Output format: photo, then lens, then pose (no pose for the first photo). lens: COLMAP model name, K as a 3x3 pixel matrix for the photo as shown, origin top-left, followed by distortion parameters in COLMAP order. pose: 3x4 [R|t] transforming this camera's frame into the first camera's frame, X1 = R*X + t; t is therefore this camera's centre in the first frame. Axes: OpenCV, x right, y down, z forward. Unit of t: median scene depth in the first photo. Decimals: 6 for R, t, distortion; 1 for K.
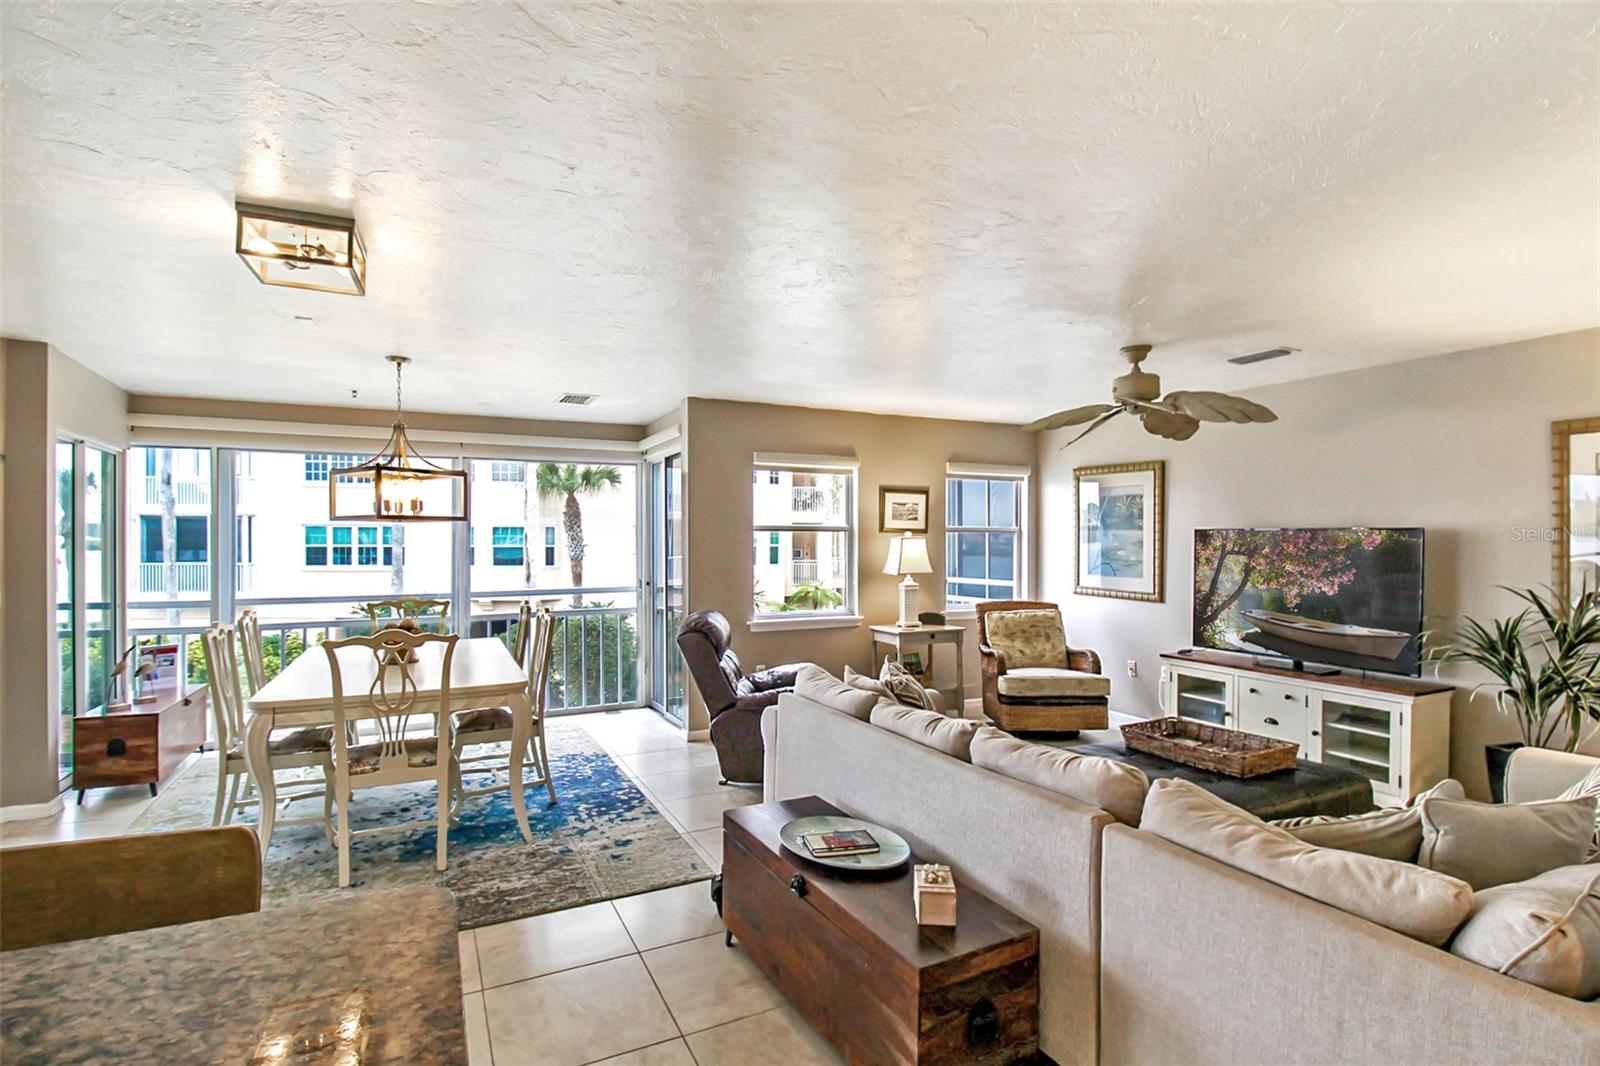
lens RADIAL K [[791.4, 0, 781.5], [0, 791.4, 535.5], [0, 0, 1]] dist [0.002054, 0.007514]
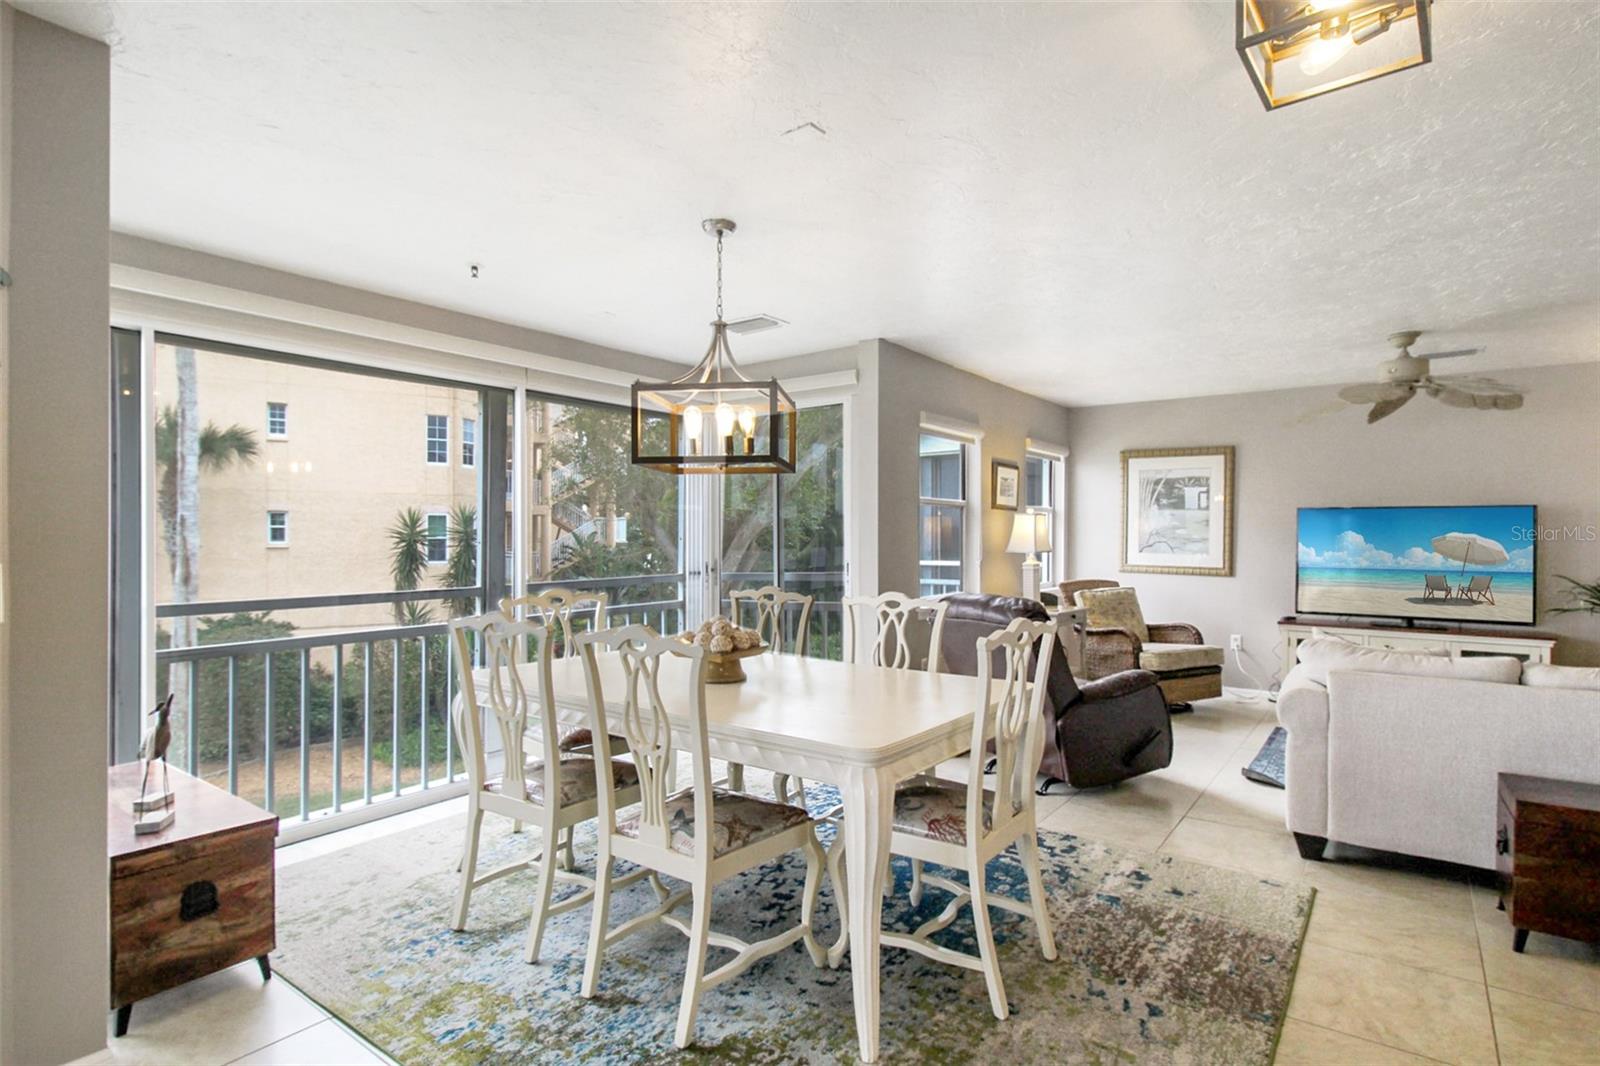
lens RADIAL K [[837.3, 0, 823.4], [0, 837.3, 535.7], [0, 0, 1]] dist [0.043016, -0.000339]
pose [[0.873812, 0.002785, 0.486257, -0.568611], [-0.007090, 0.999950, 0.007013, 0.024330], [-0.486213, -0.009575, 0.873788, 0.256616]]
